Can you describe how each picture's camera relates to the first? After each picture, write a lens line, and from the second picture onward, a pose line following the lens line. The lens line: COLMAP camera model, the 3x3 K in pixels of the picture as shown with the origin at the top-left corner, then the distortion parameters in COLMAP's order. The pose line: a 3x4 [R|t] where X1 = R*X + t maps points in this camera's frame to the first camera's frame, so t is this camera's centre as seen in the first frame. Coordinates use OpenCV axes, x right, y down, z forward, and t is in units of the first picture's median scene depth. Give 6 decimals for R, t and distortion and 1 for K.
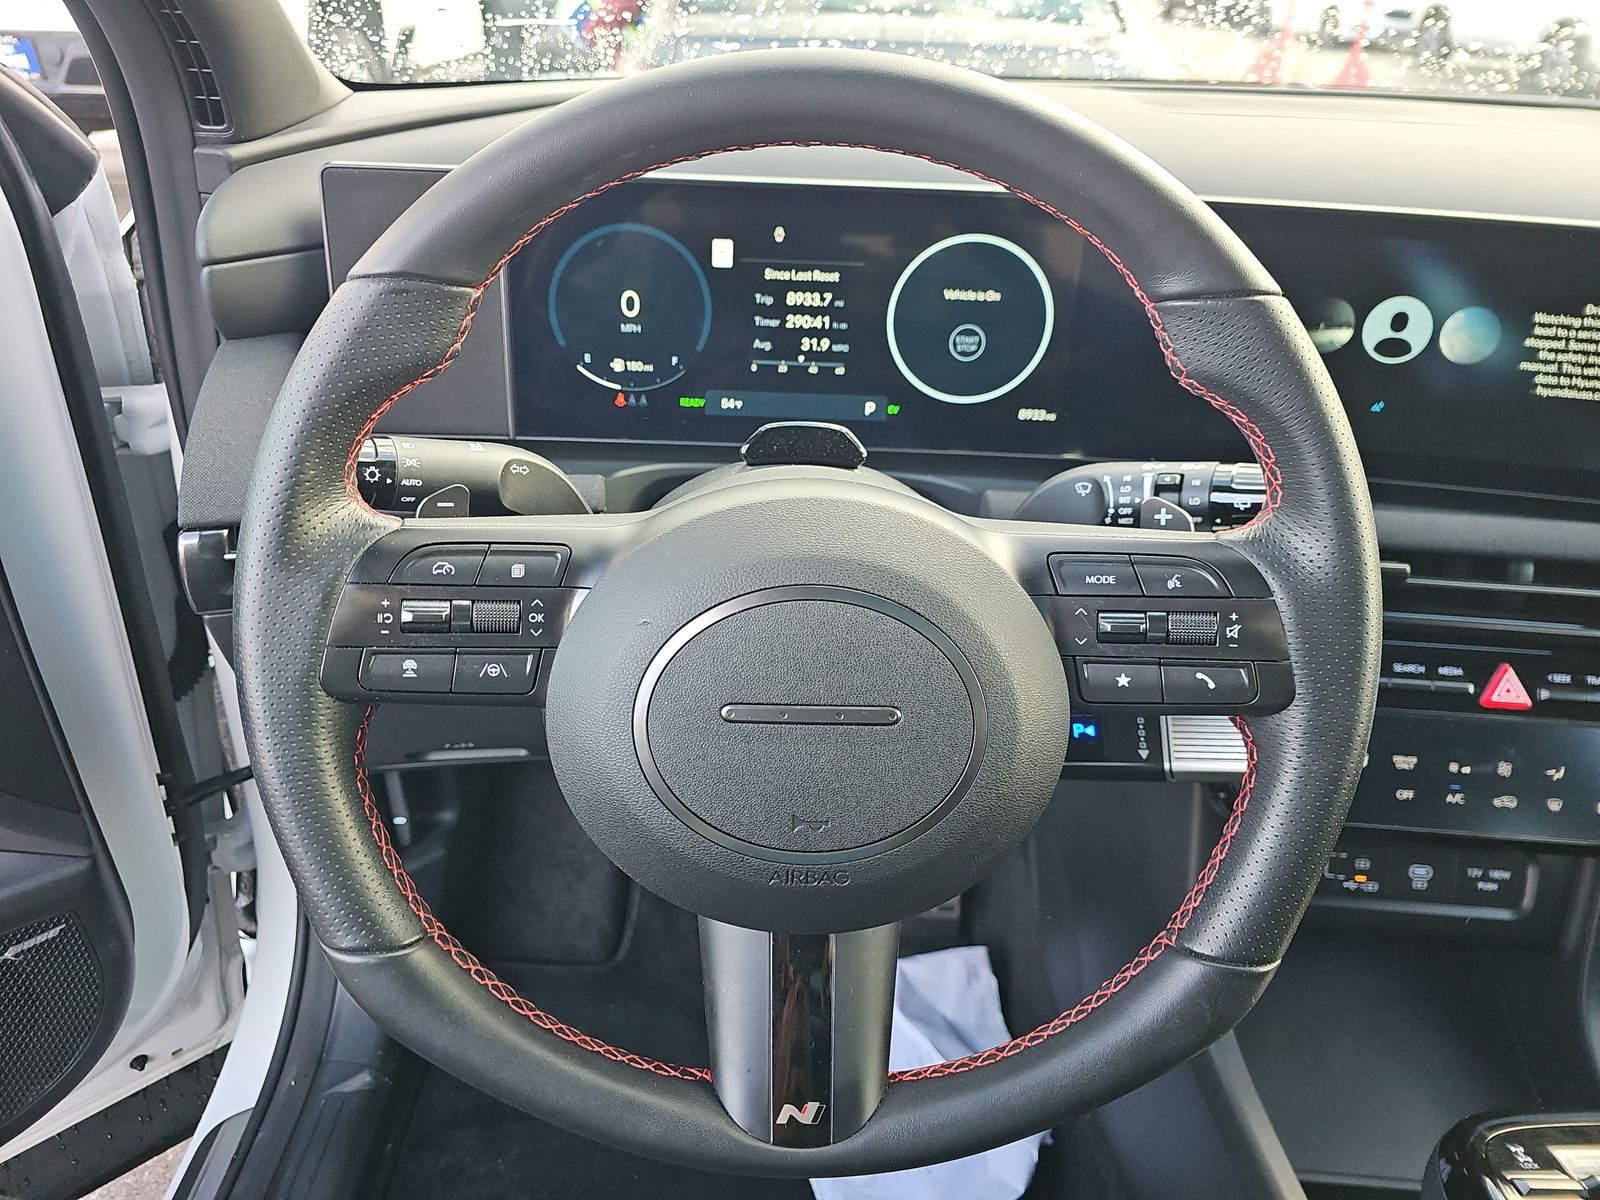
lens RADIAL K [[1068.4, 0, 805.8], [0, 1068.4, 604.5], [0, 0, 1]] dist [0.009659, -0.002188]
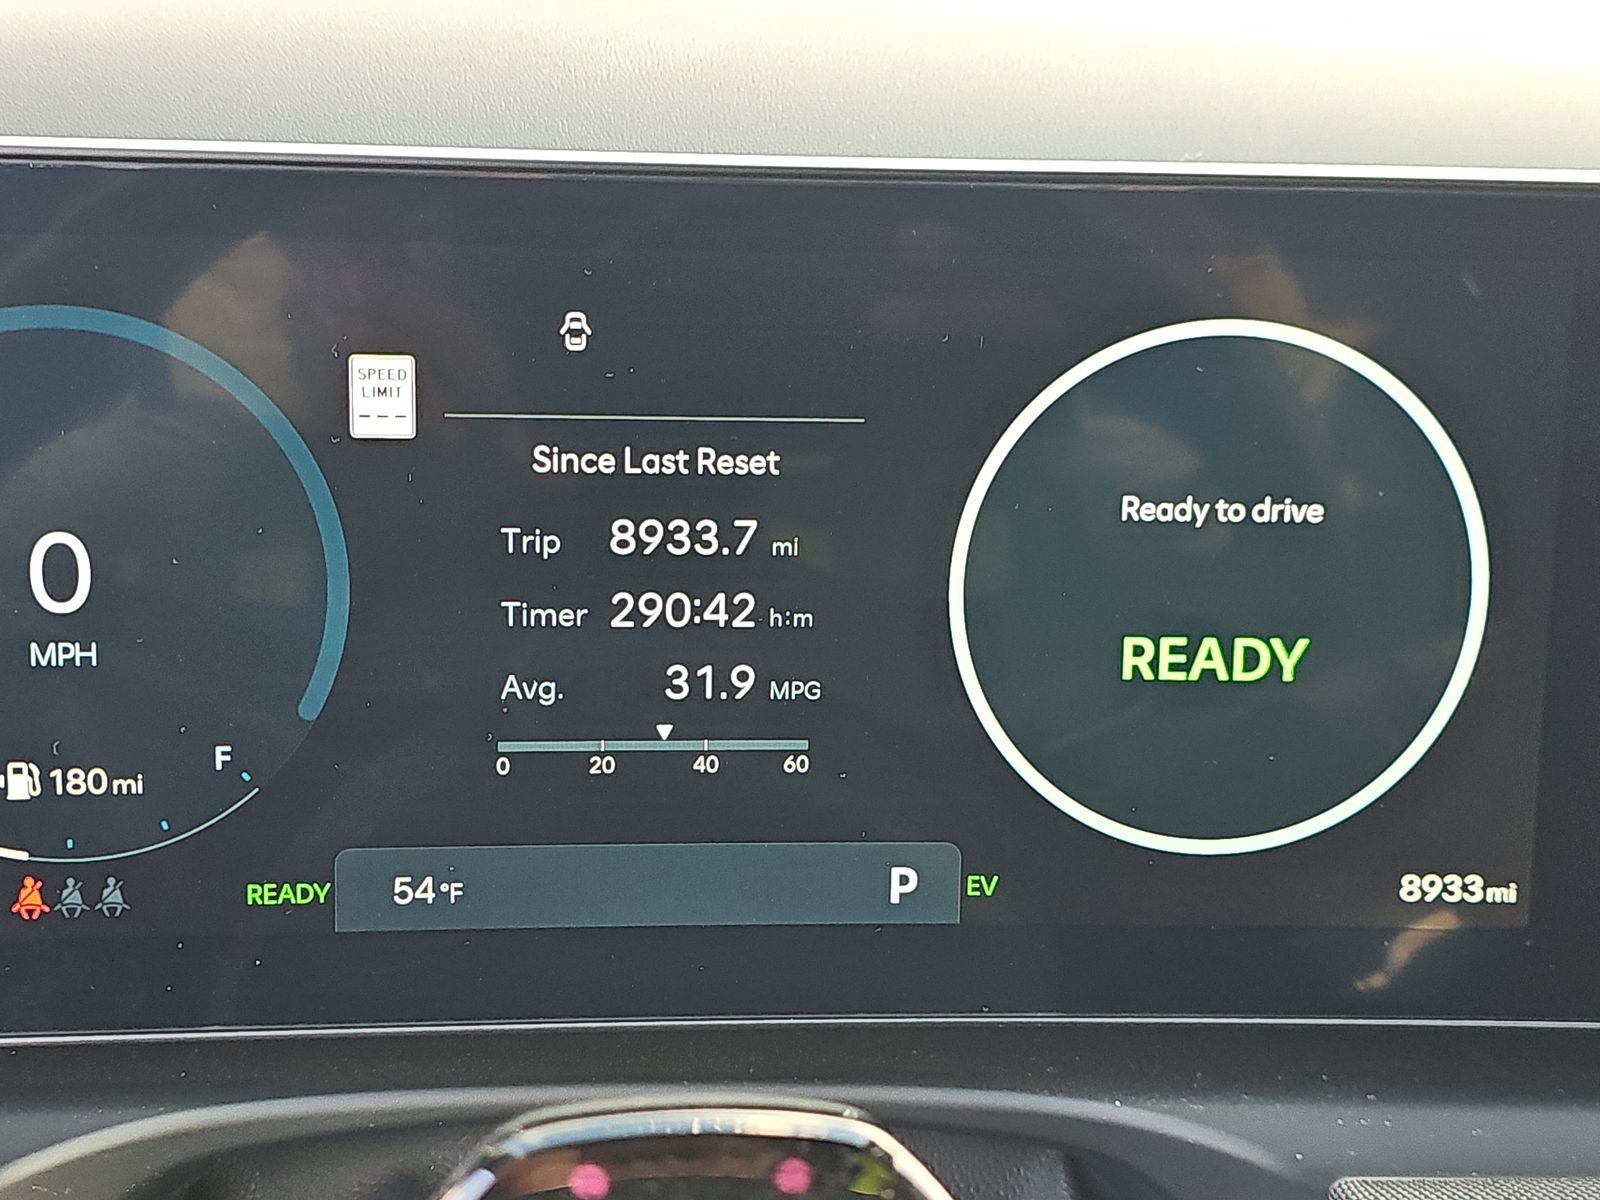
lens RADIAL K [[1068.4, 0, 797.8], [0, 1068.4, 596.9], [0, 0, 1]] dist [0.009659, -0.002188]
pose [[0.998807, -0.033682, 0.035364, 0.023640], [0.040490, 0.975989, -0.214023, -0.202091], [-0.027306, 0.215200, 0.976188, 0.704807]]
